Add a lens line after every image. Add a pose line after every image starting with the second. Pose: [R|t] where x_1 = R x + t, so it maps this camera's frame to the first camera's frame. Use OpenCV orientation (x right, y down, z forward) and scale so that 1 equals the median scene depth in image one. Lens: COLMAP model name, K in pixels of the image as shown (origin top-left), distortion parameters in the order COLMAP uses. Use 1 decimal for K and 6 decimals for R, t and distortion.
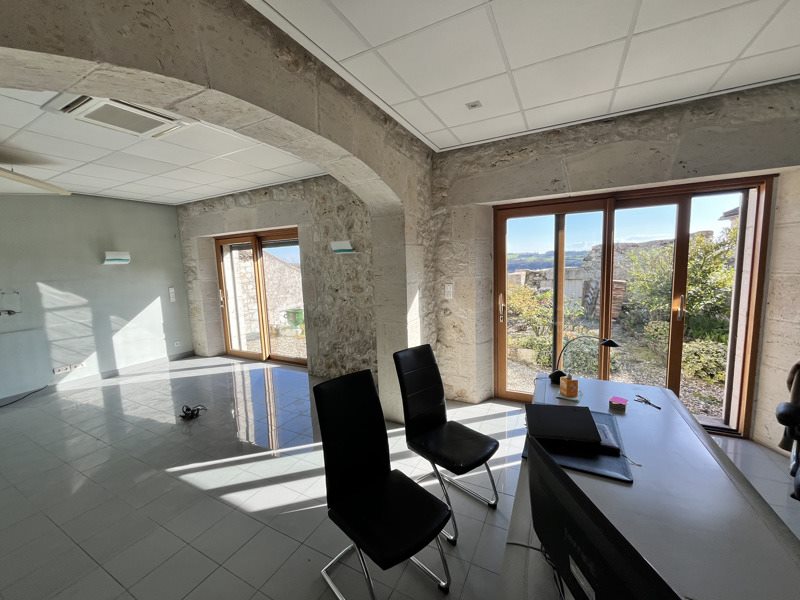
lens RADIAL K [[323.2, 0, 397.6], [0, 323.2, 299.3], [0, 0, 1]] dist [-0.001872, 0.000003]
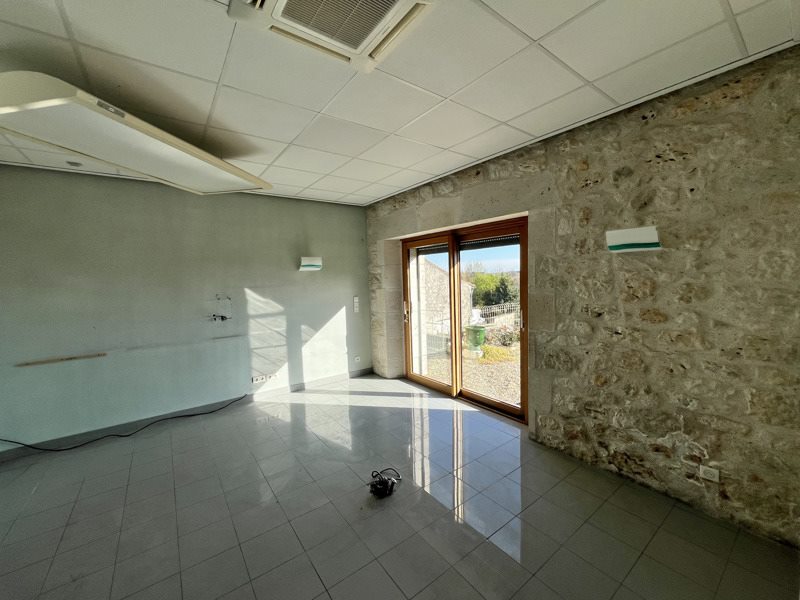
lens RADIAL K [[323.2, 0, 400.6], [0, 323.2, 300.1], [0, 0, 1]] dist [-0.001872, 0.000003]
pose [[0.904208, 0.041255, -0.425096, -0.246497], [-0.052692, 0.998495, -0.015177, -0.024040], [0.423830, 0.036123, 0.905021, 0.284121]]
